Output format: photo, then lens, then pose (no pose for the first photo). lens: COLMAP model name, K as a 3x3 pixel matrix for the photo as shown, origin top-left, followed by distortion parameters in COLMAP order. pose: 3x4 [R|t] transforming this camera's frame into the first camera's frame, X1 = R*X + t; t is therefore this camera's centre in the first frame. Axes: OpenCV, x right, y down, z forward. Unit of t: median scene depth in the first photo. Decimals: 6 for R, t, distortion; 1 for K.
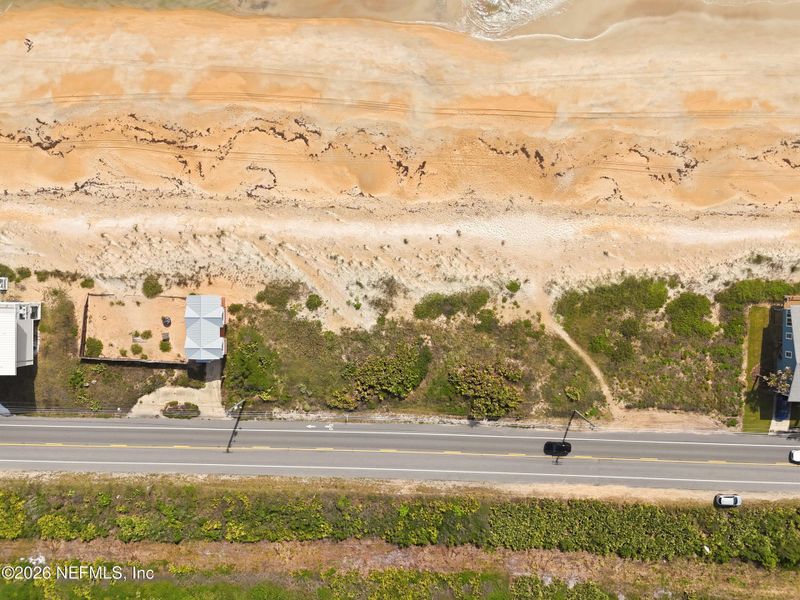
lens RADIAL K [[587.8, 0, 400.0], [0, 587.8, 300.0], [0, 0, 1]] dist [0.079872, -0.080302]
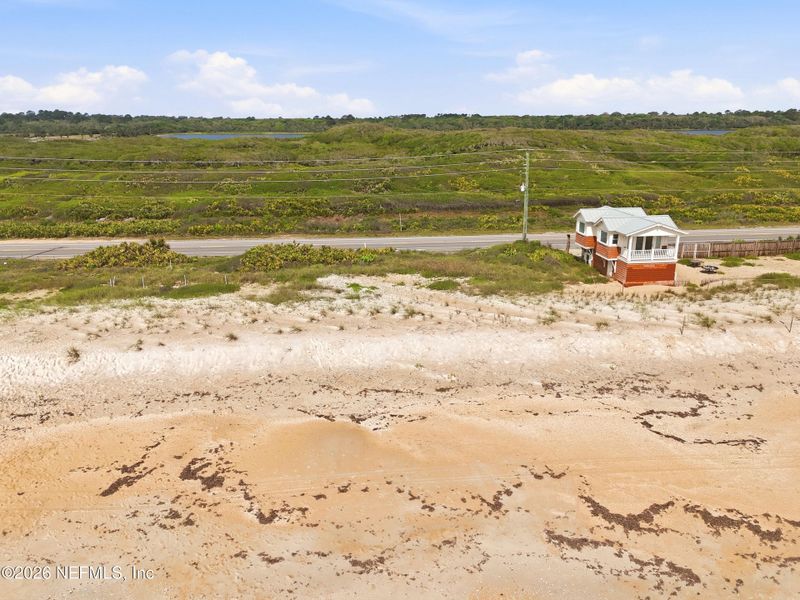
lens RADIAL K [[610.5, 0, 400.0], [0, 610.5, 300.0], [0, 0, 1]] dist [0.076515, -0.089567]
pose [[-0.993854, 0.068334, -0.087089, -0.064122], [-0.103447, -0.293265, 0.950418, -0.472568], [0.039406, 0.953586, 0.298531, 0.849411]]
